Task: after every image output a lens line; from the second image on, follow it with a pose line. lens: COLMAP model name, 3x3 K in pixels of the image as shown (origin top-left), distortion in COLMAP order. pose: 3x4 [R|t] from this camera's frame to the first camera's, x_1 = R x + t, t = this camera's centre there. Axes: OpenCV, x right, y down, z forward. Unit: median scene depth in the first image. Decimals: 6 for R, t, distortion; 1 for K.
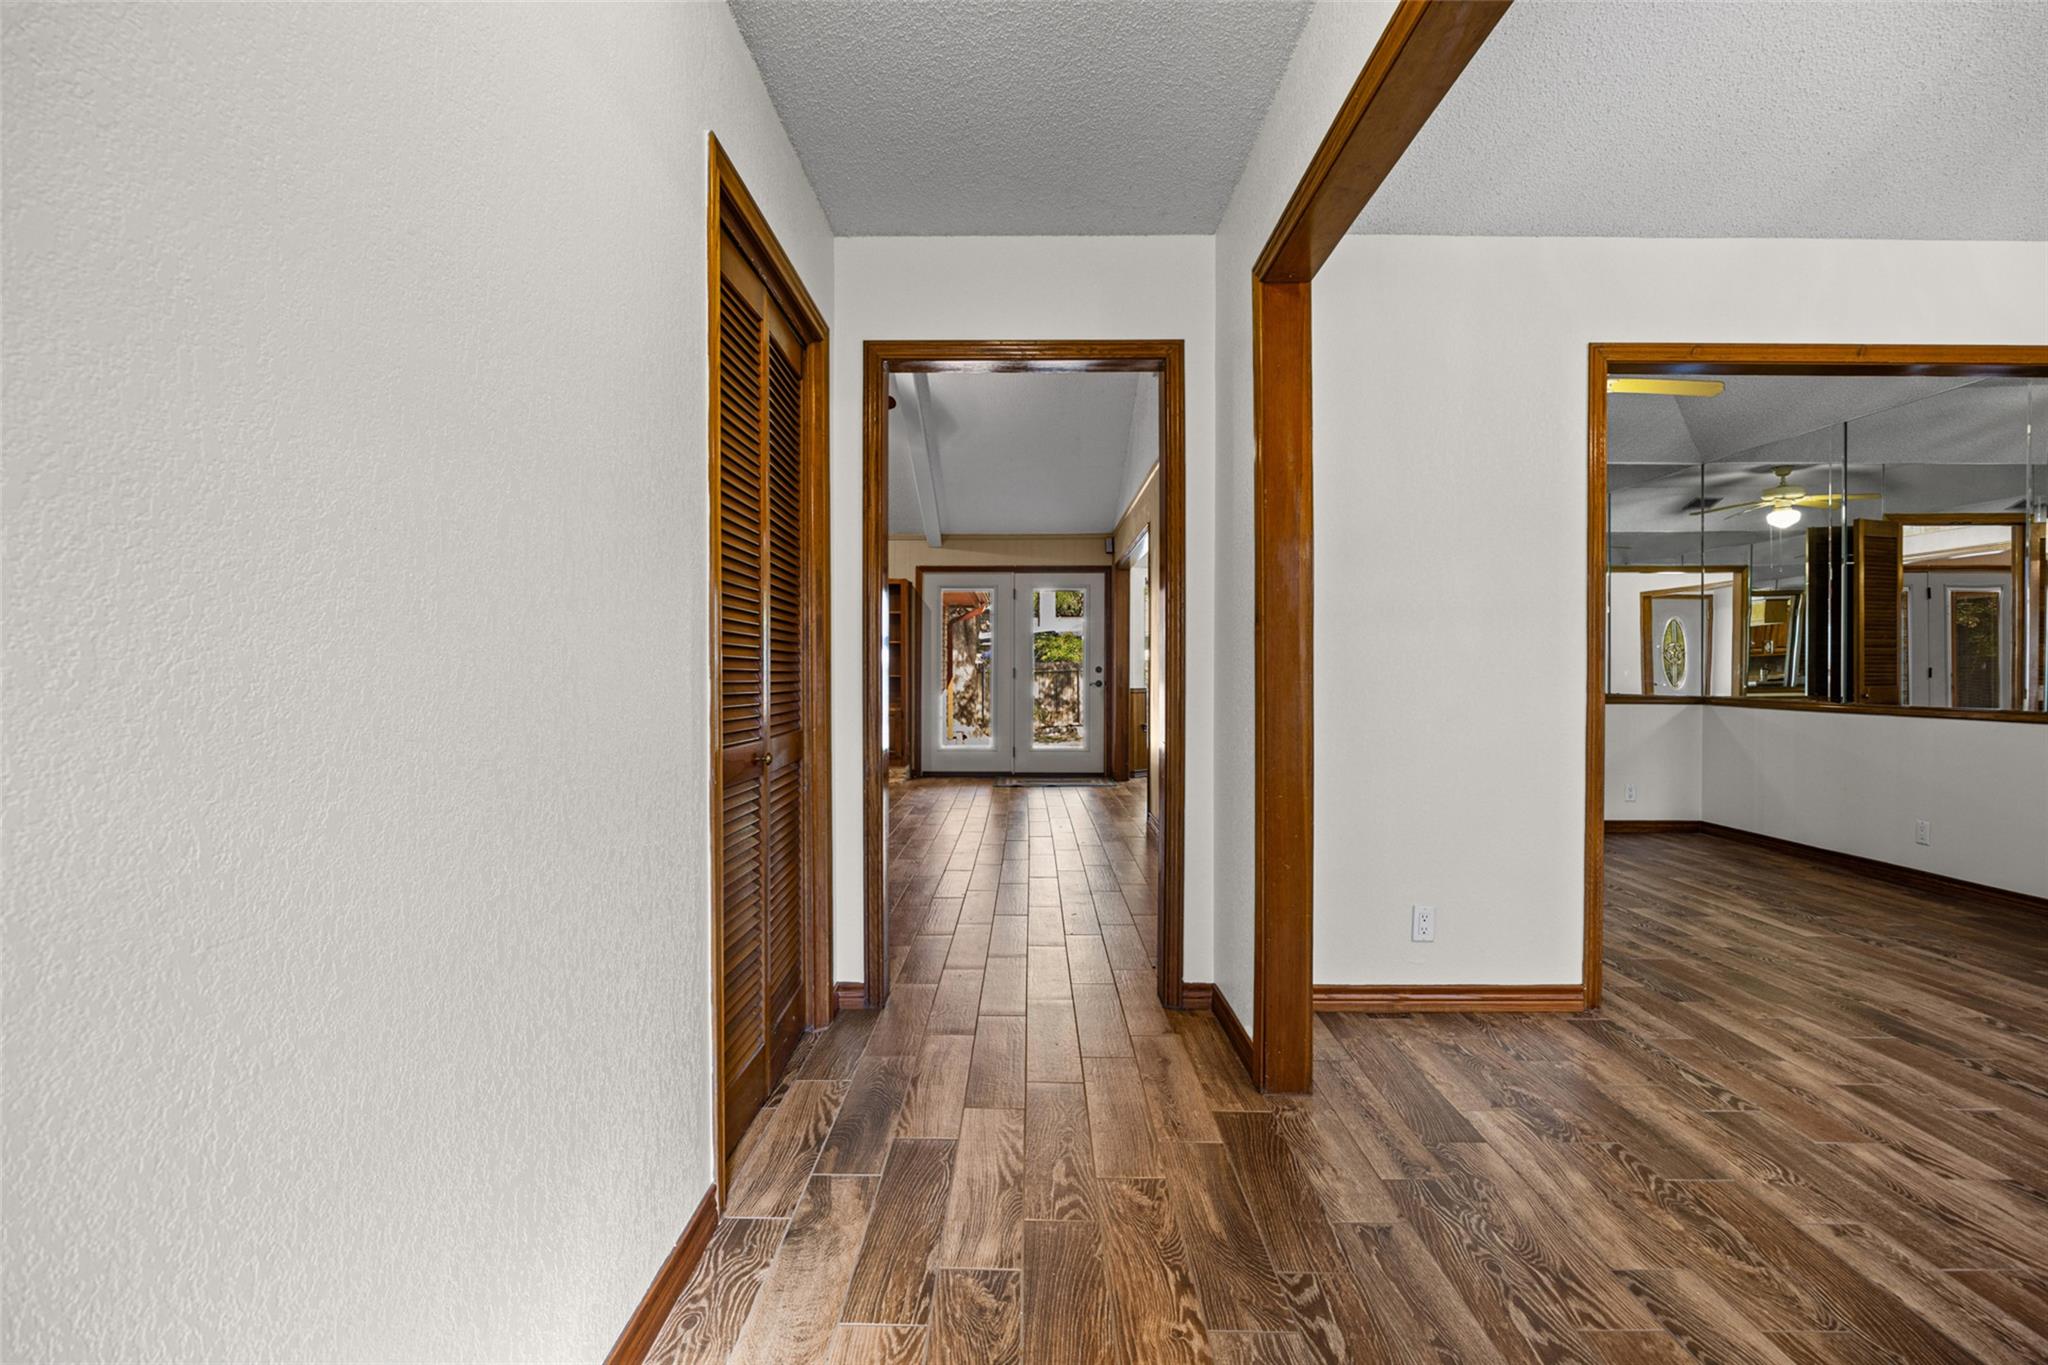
lens RADIAL K [[943.4, 0, 1031.0], [0, 943.4, 672.2], [0, 0, 1]] dist [-0.010908, -0.000596]
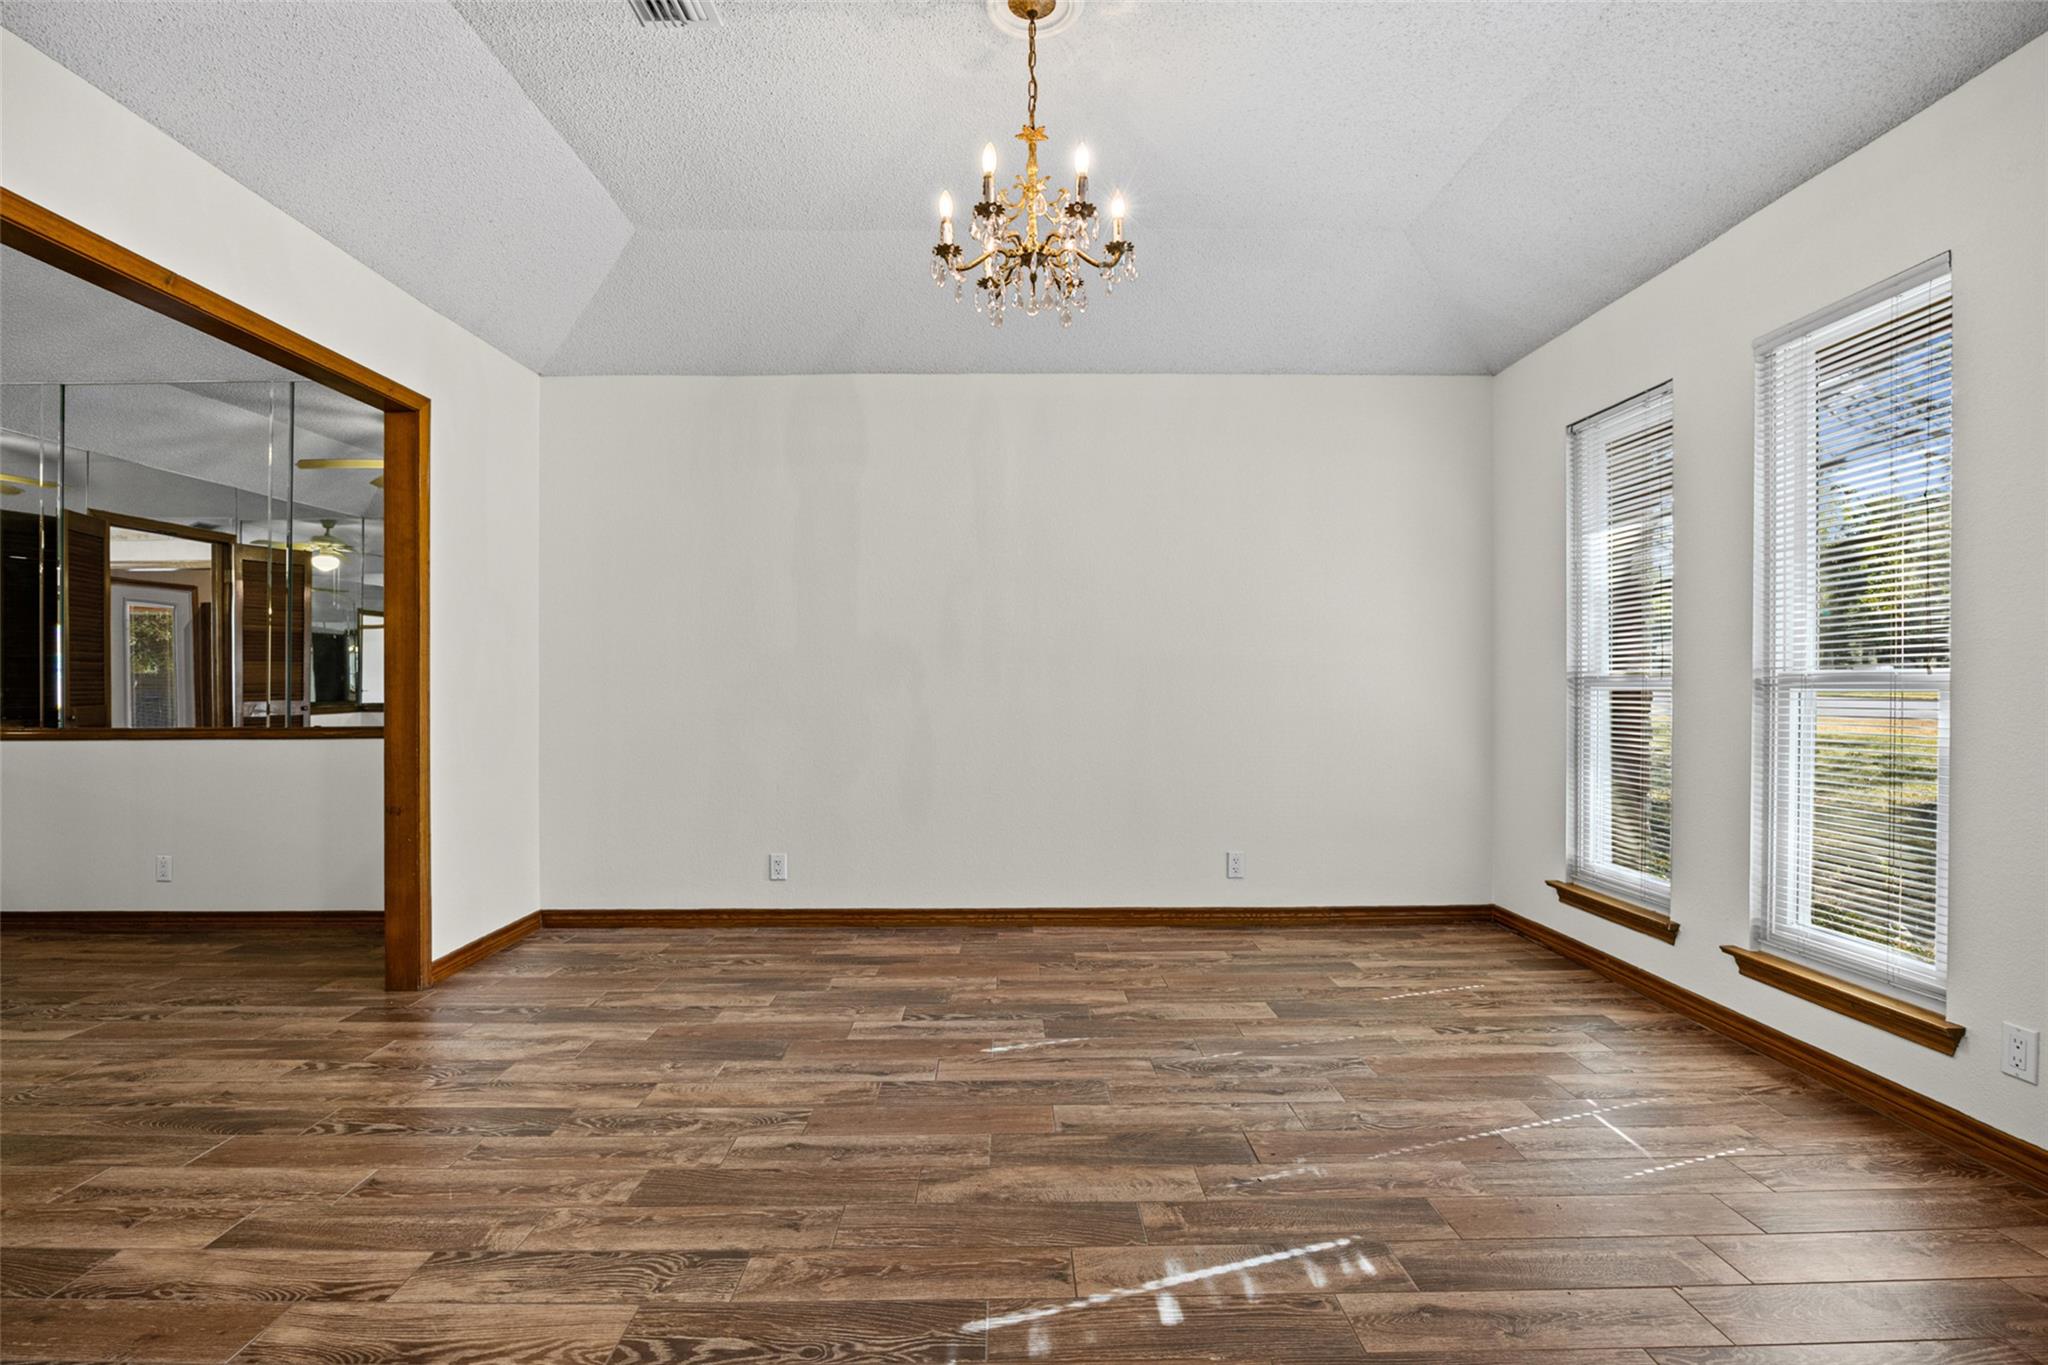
lens RADIAL K [[943.4, 0, 1022.8], [0, 943.4, 683.6], [0, 0, 1]] dist [-0.010908, -0.000596]
pose [[0.004869, -0.001804, 0.999987, 0.114427], [0.009153, 0.999957, 0.001759, 0.001390], [-0.999946, 0.009144, 0.004886, 0.300488]]
